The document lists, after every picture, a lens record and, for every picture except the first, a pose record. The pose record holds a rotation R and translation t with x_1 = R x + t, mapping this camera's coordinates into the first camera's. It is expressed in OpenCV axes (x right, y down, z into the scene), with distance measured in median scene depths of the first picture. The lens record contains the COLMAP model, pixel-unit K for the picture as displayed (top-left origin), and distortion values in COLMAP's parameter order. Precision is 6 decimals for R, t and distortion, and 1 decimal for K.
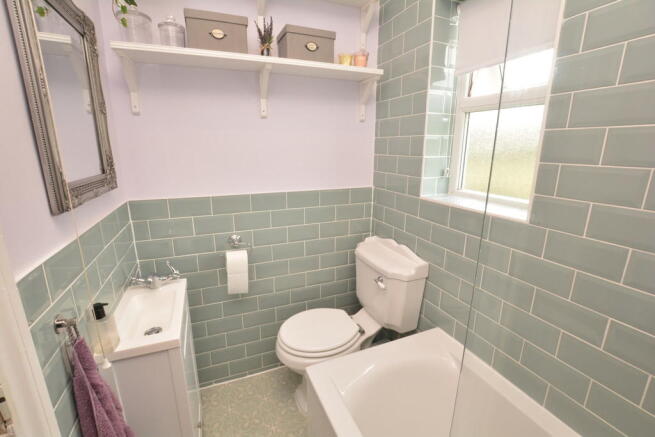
lens RADIAL K [[290.0, 0, 327.5], [0, 290.0, 218.5], [0, 0, 1]] dist [-0.028647, 0.000941]
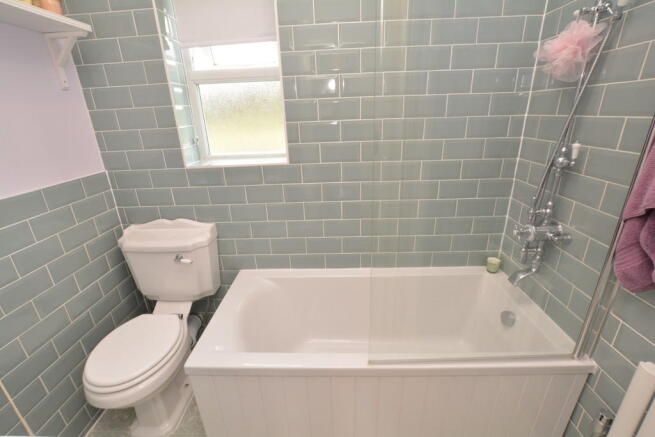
lens RADIAL K [[290.0, 0, 327.5], [0, 290.0, 218.5], [0, 0, 1]] dist [-0.028647, 0.000941]
pose [[0.420240, -0.335473, 0.843123, -0.354271], [0.255534, 0.935299, 0.244783, -0.021386], [-0.870690, 0.112579, 0.478774, 0.075680]]
